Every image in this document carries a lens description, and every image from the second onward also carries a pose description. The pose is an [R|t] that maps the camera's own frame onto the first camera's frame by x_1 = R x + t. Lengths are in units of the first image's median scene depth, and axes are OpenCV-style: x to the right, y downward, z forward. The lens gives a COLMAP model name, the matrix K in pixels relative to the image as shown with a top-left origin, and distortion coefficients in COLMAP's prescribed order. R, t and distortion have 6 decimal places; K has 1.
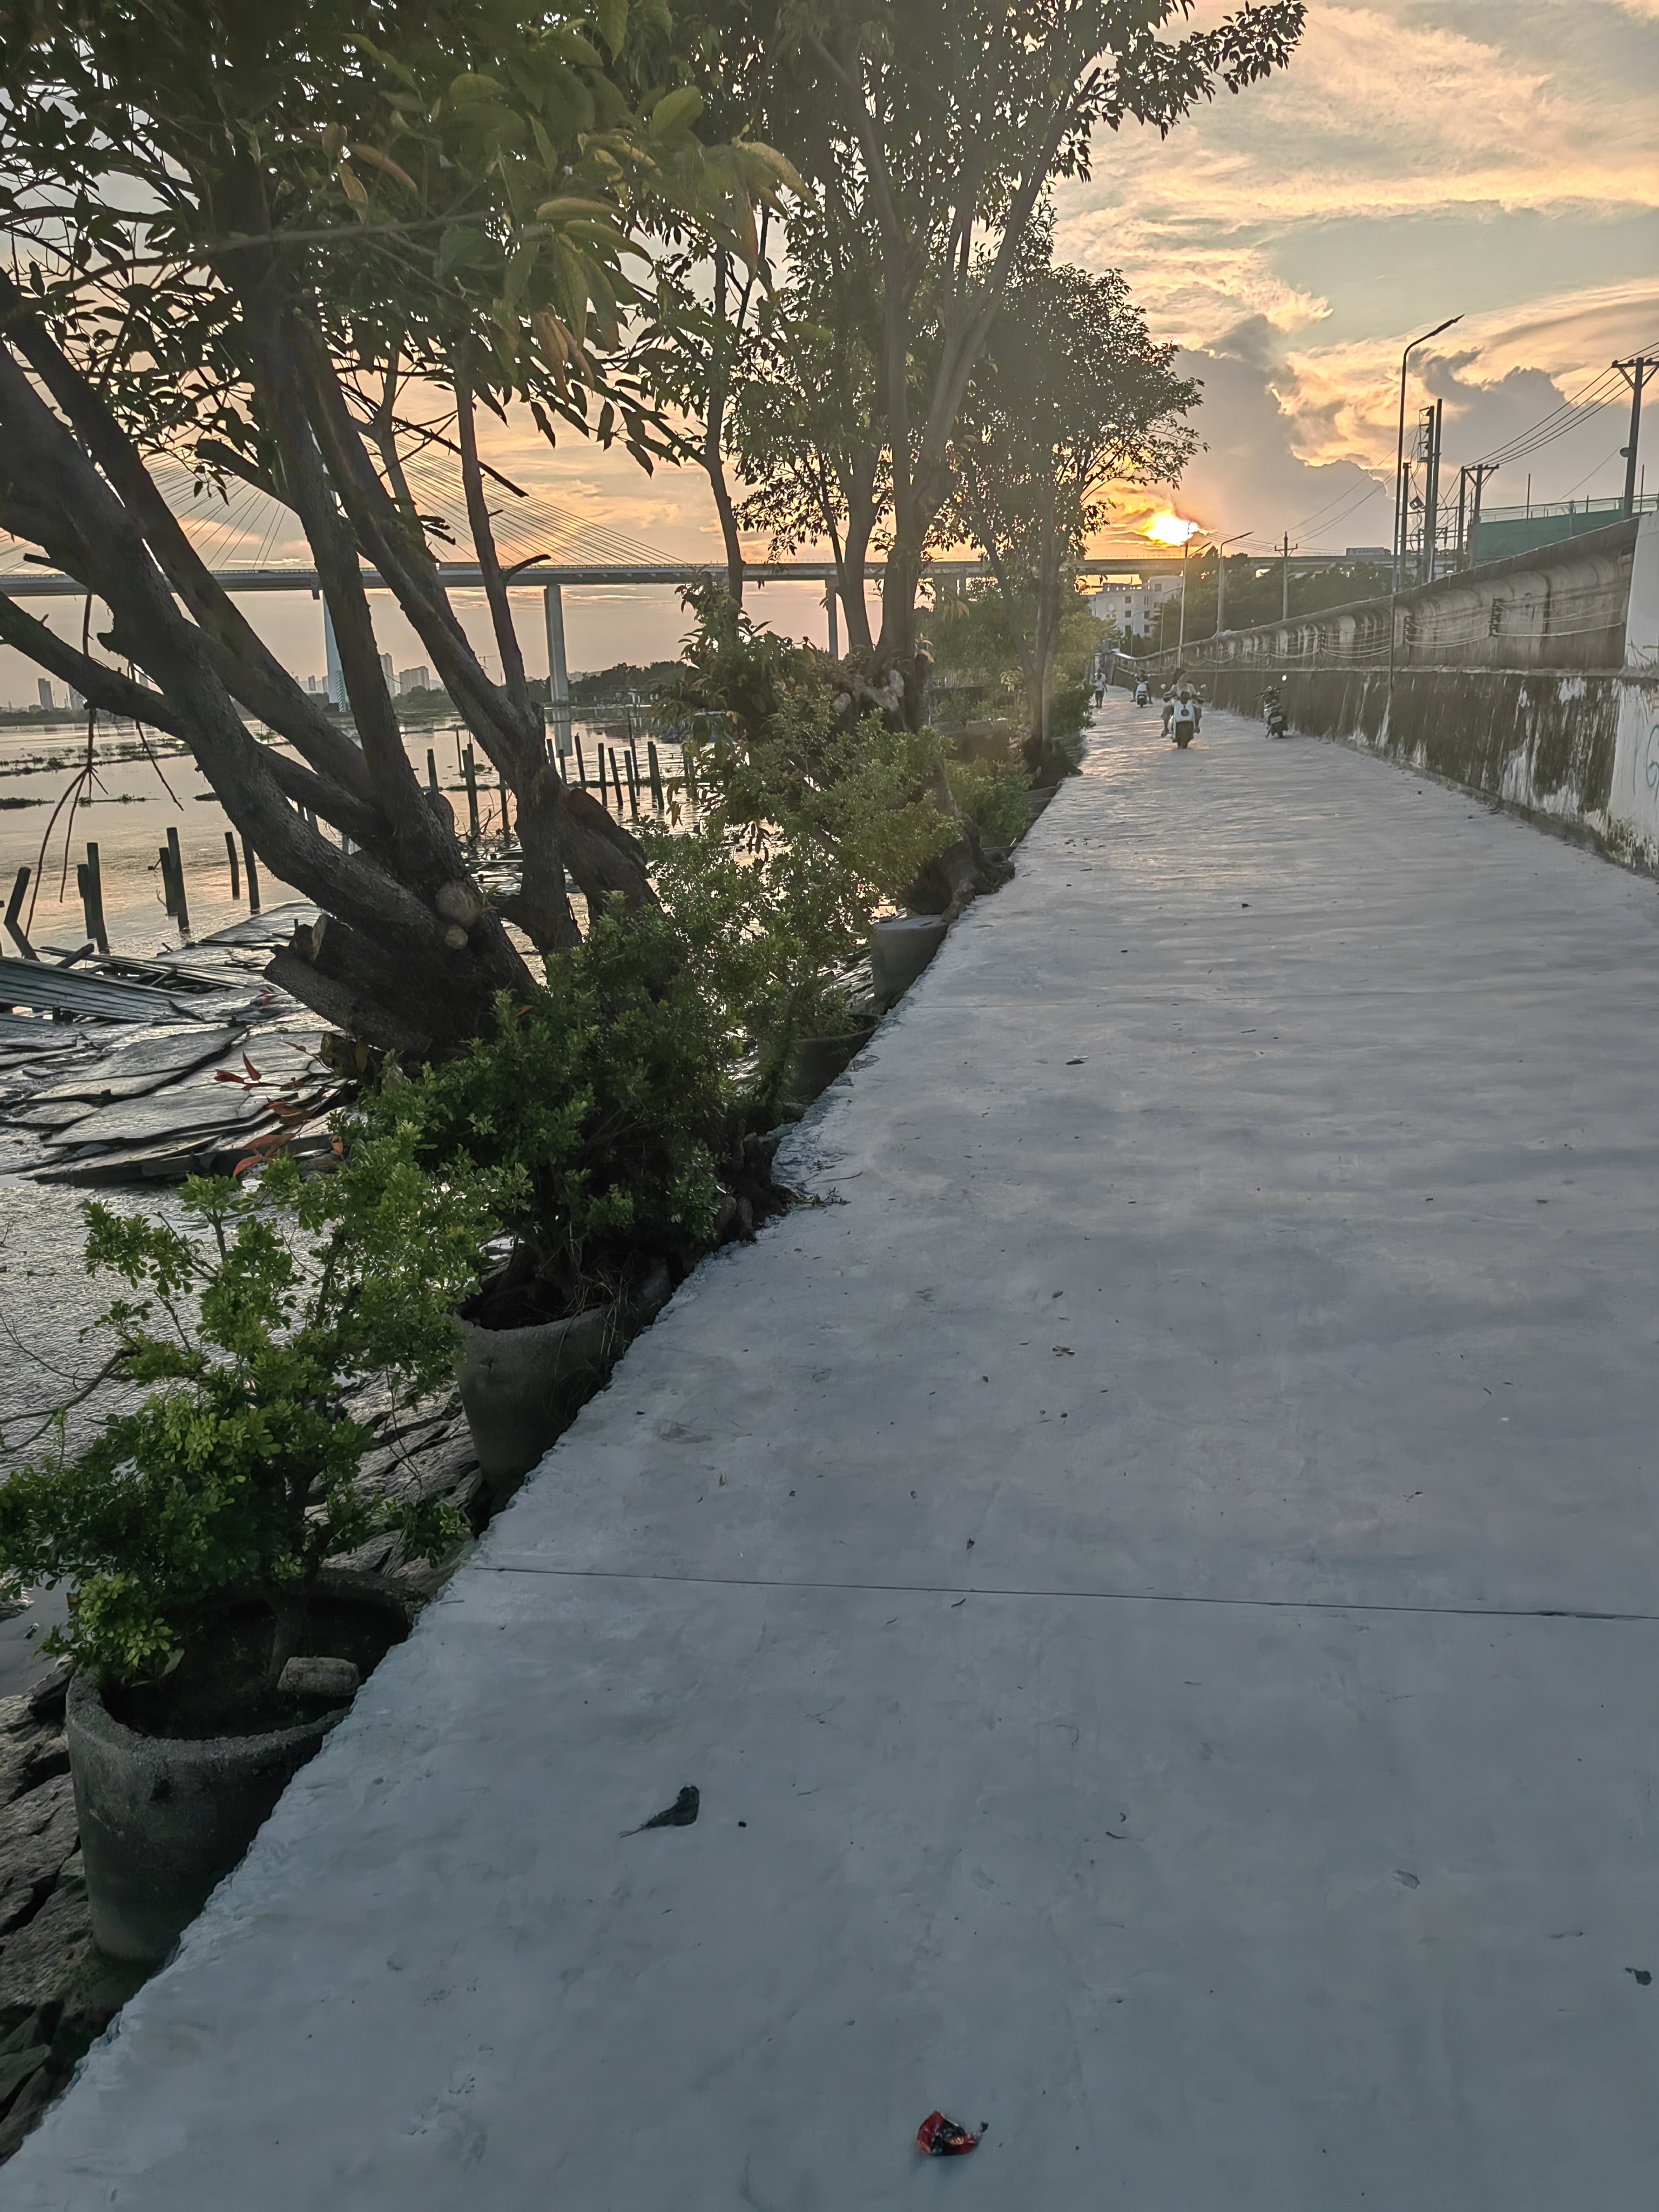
lens RADIAL K [[1646.1, 0, 829.5], [0, 1646.1, 1106.0], [0, 0, 1]] dist [-0.014900, -0.009421]
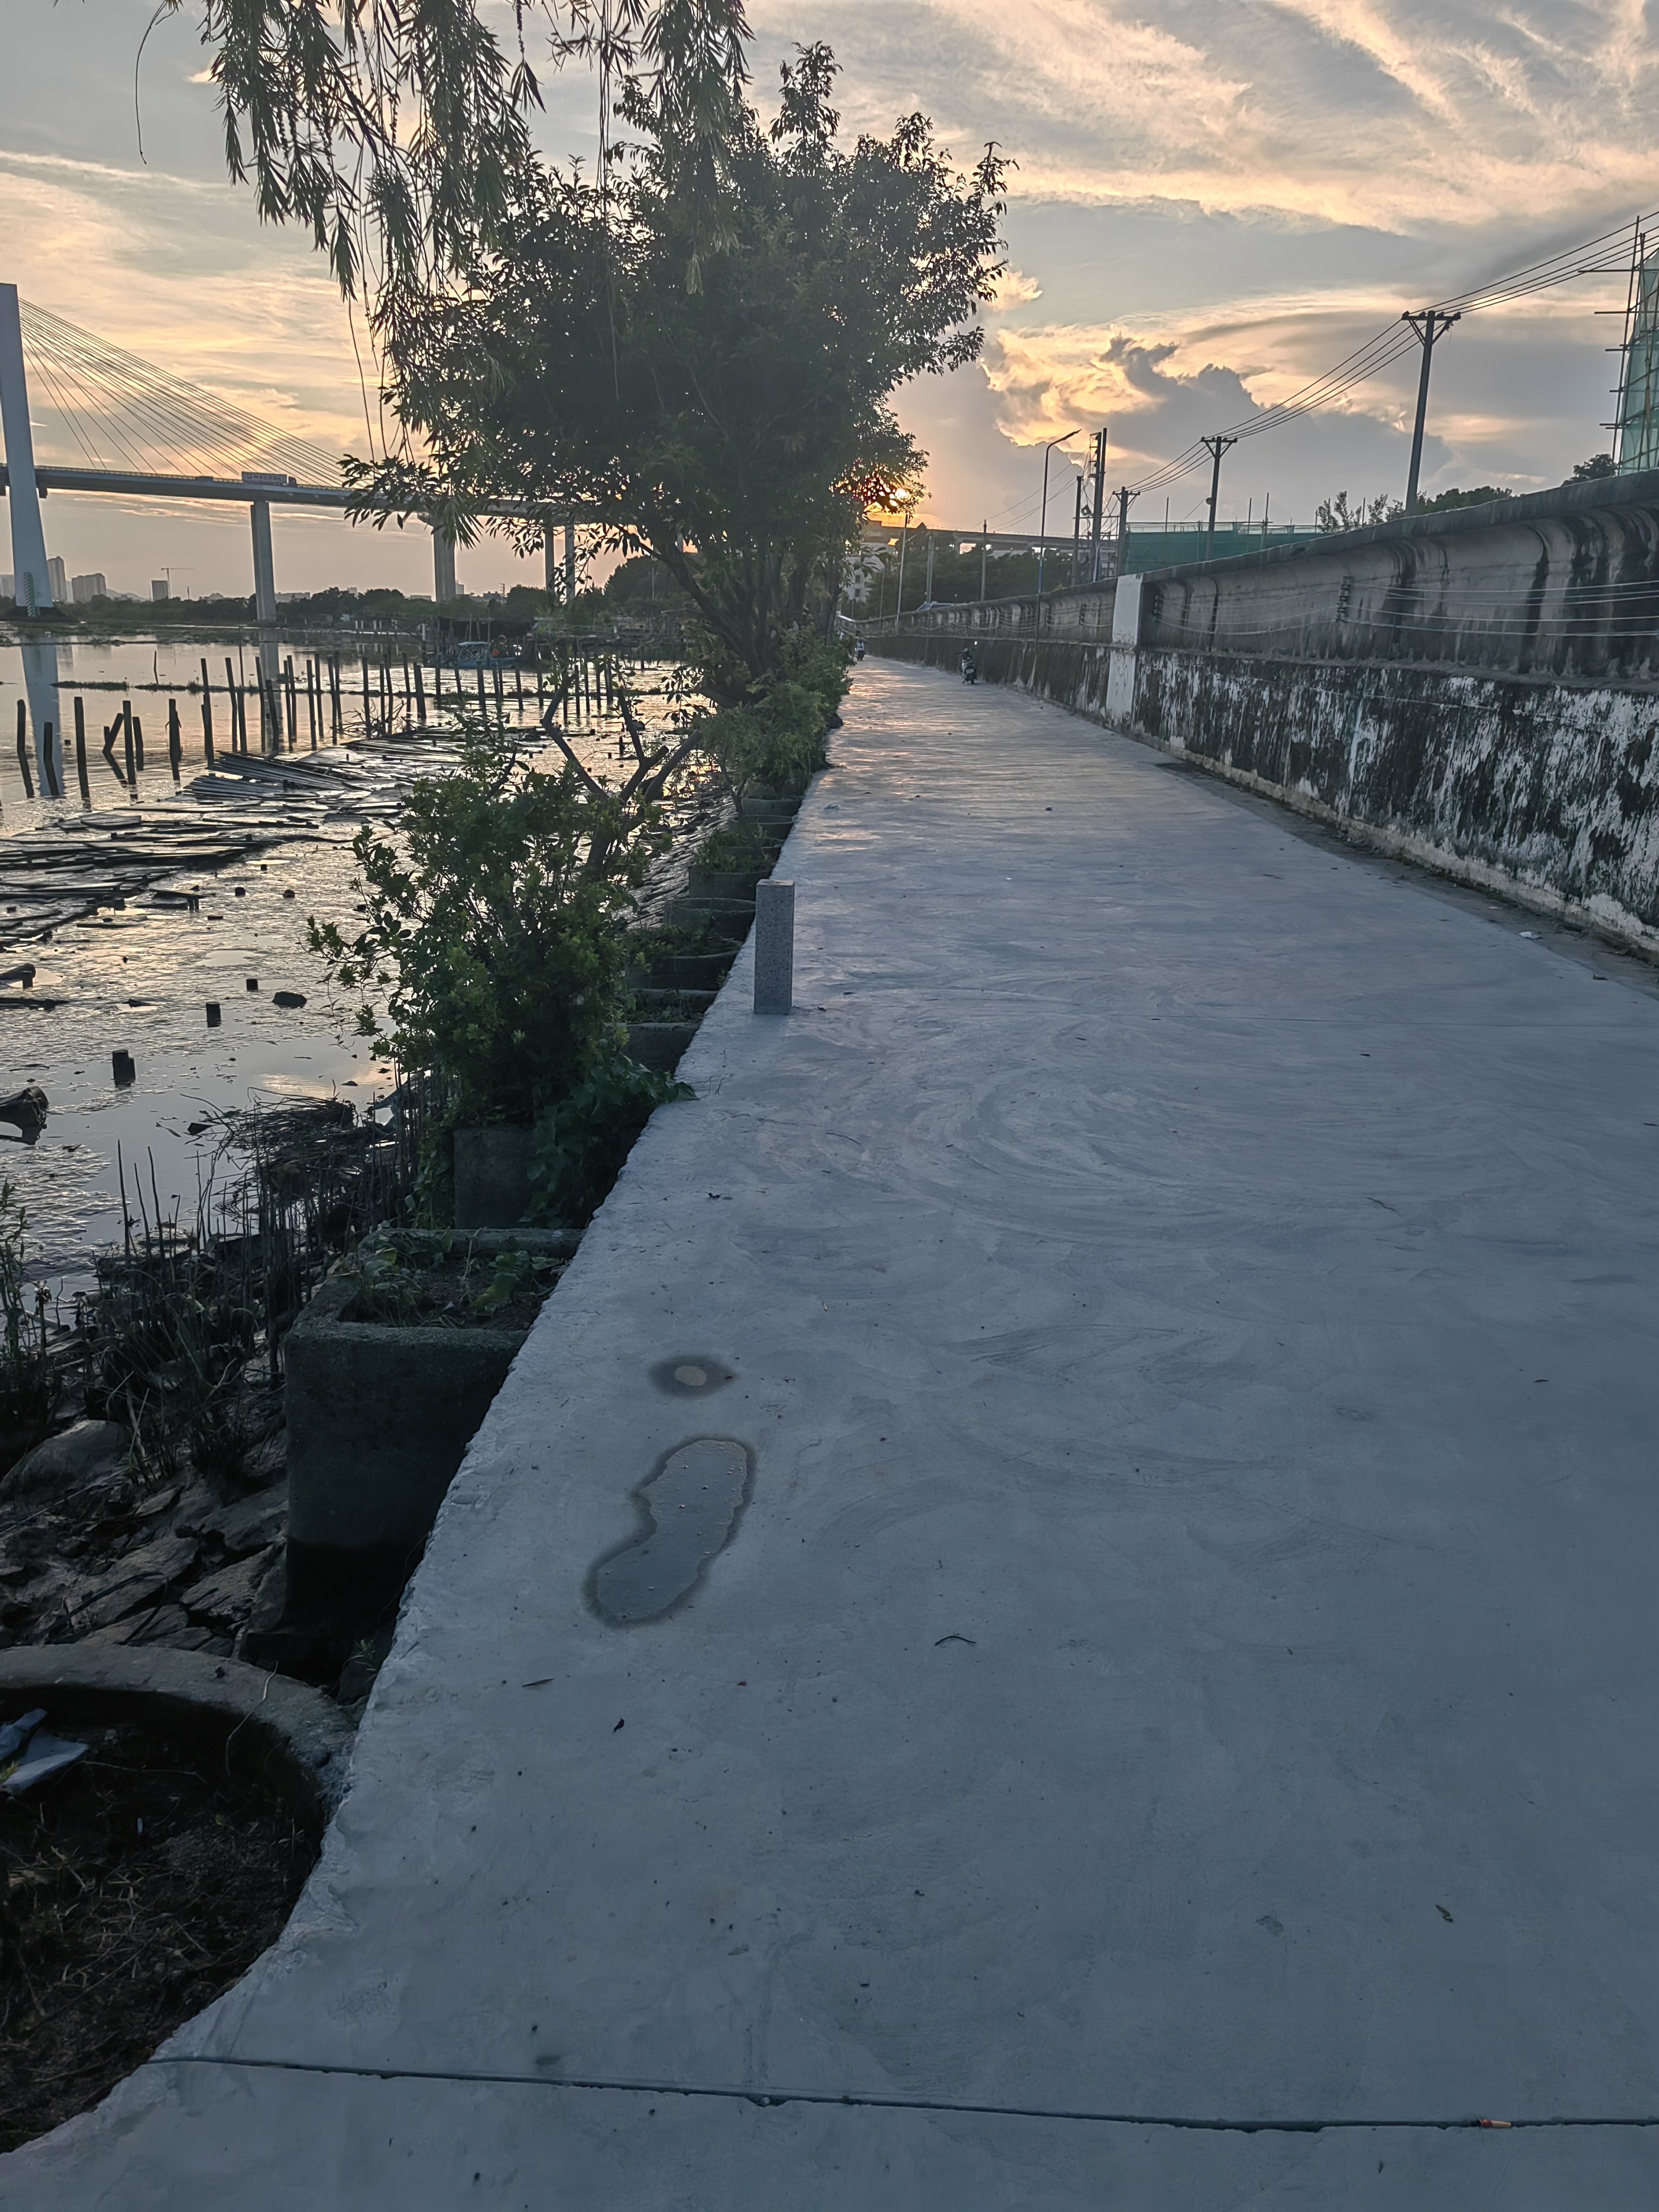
lens RADIAL K [[1751.5, 0, 829.5], [0, 1751.5, 1106.0], [0, 0, 1]] dist [0.008173, 0.000726]
pose [[0.982548, 0.021022, 0.184817, -0.017191], [-0.023029, 0.999697, 0.008718, 0.018568], [-0.184577, -0.012822, 0.982734, -0.067813]]
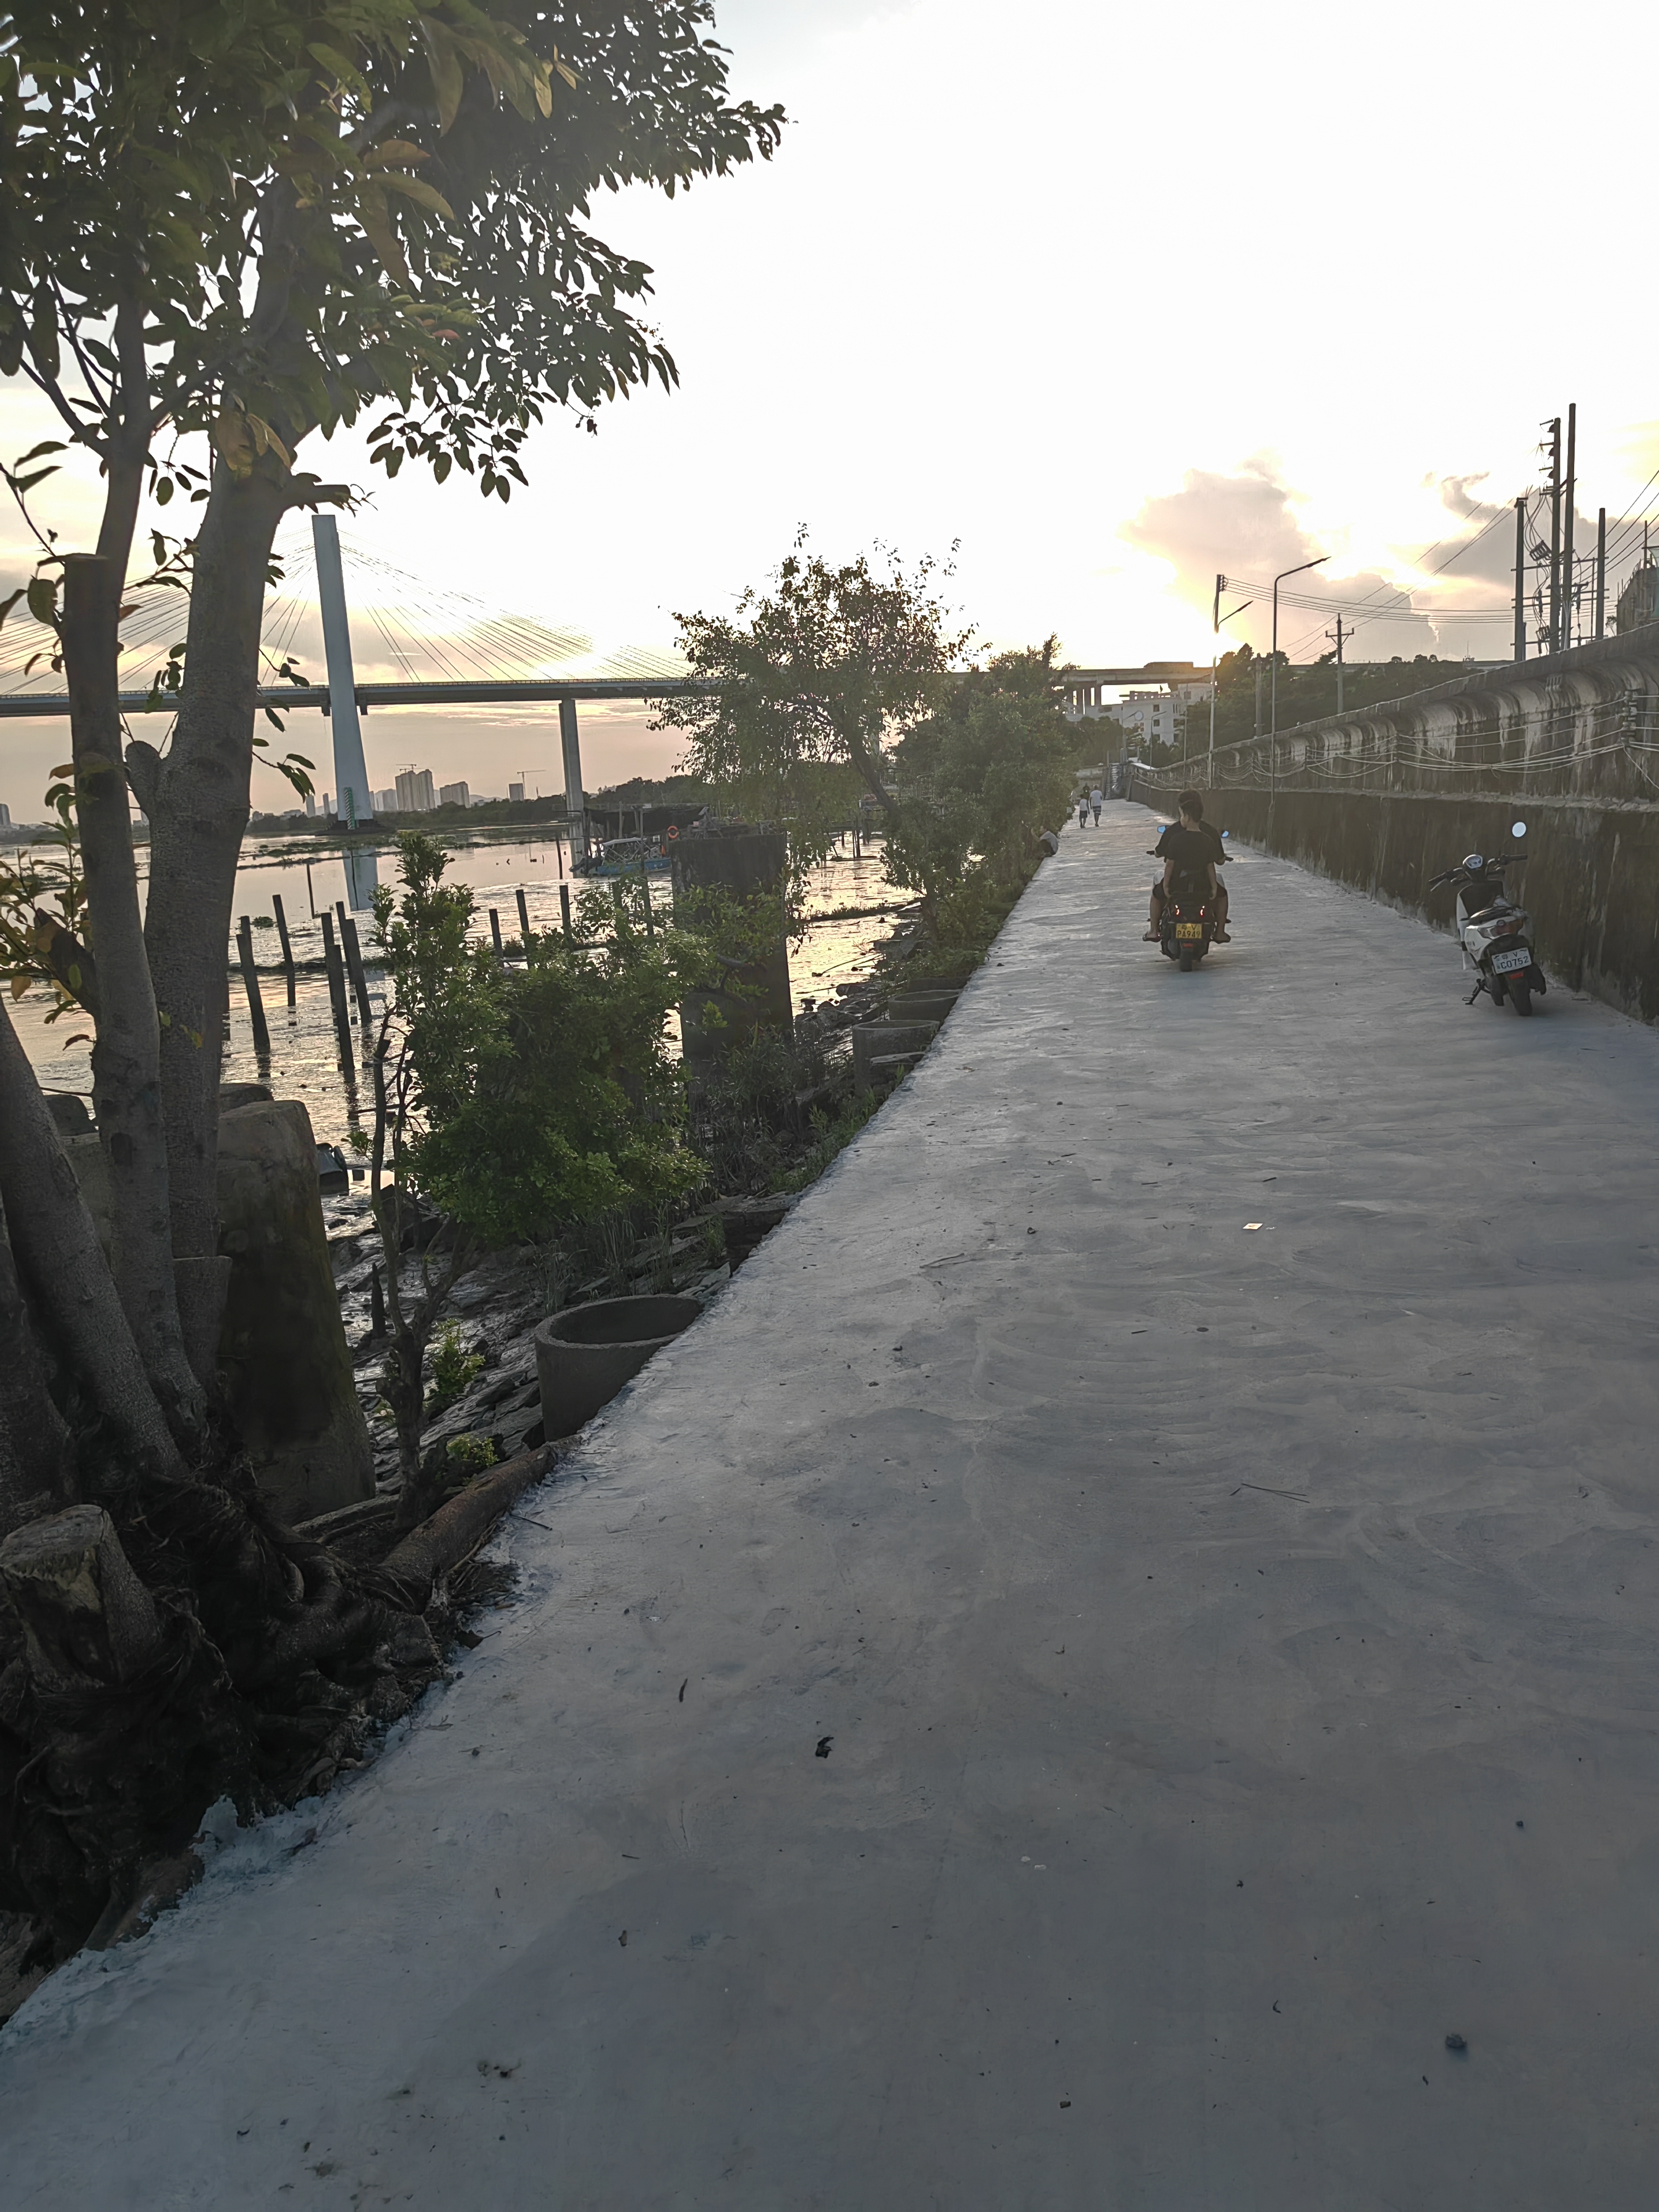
lens RADIAL K [[1751.5, 0, 829.5], [0, 1751.5, 1106.0], [0, 0, 1]] dist [0.008173, 0.000726]
pose [[0.999935, -0.006362, -0.009442, 0.017289], [0.005615, 0.997006, -0.077121, -0.022062], [0.009904, 0.077063, 0.996977, 0.080322]]
